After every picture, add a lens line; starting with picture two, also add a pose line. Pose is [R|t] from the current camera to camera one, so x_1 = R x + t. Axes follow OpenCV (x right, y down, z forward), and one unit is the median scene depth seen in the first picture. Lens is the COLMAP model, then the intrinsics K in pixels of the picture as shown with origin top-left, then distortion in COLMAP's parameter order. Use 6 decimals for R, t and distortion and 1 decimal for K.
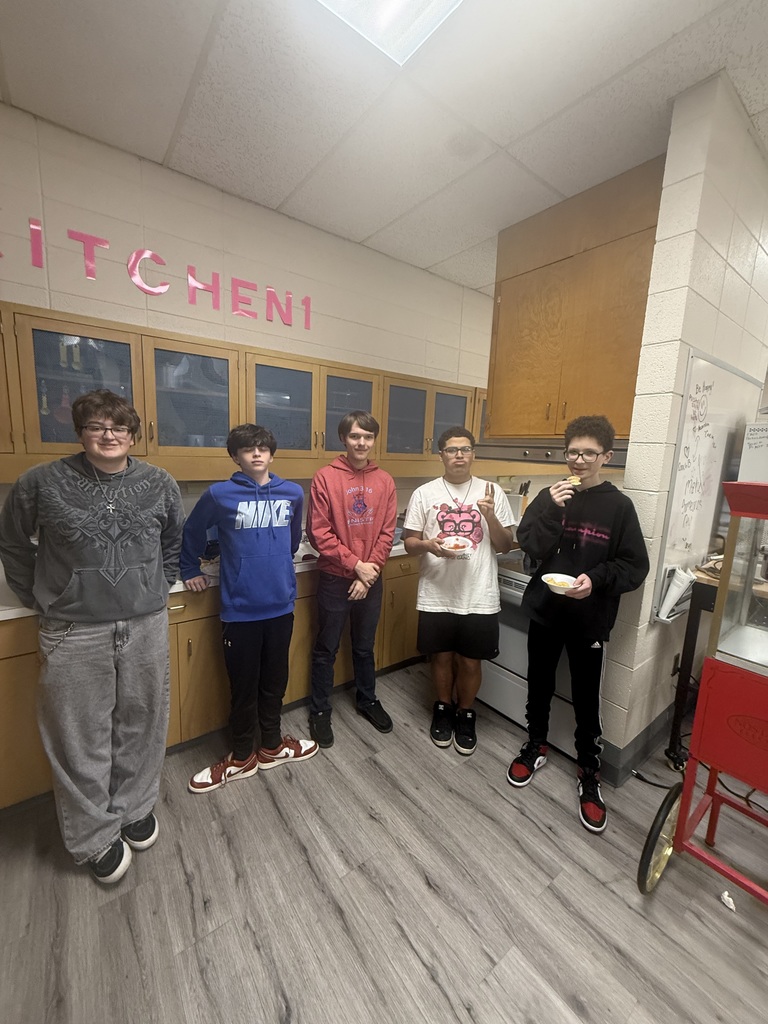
lens RADIAL K [[407.7, 0, 383.9], [0, 407.7, 508.4], [0, 0, 1]] dist [-0.000192, -0.000434]
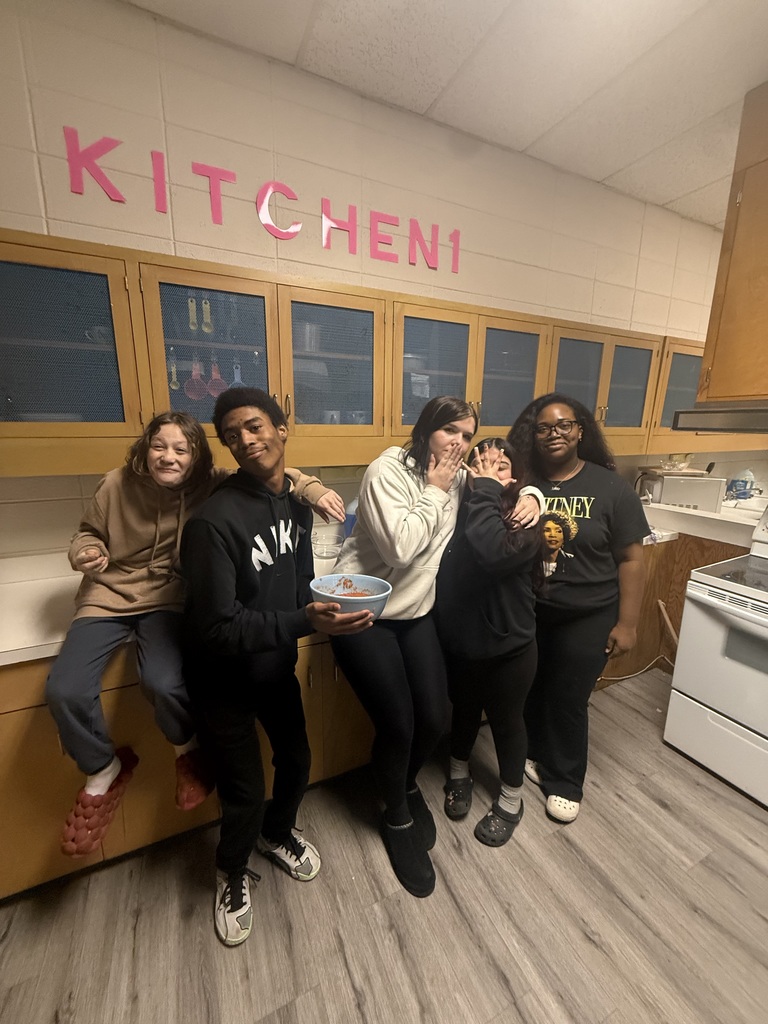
lens RADIAL K [[407.7, 0, 383.5], [0, 407.7, 508.8], [0, 0, 1]] dist [-0.000192, -0.000434]
pose [[0.978278, 0.012006, -0.206950, -0.209645], [-0.001472, 0.998699, 0.050981, -0.025723], [0.207293, -0.049569, 0.977022, 0.229629]]
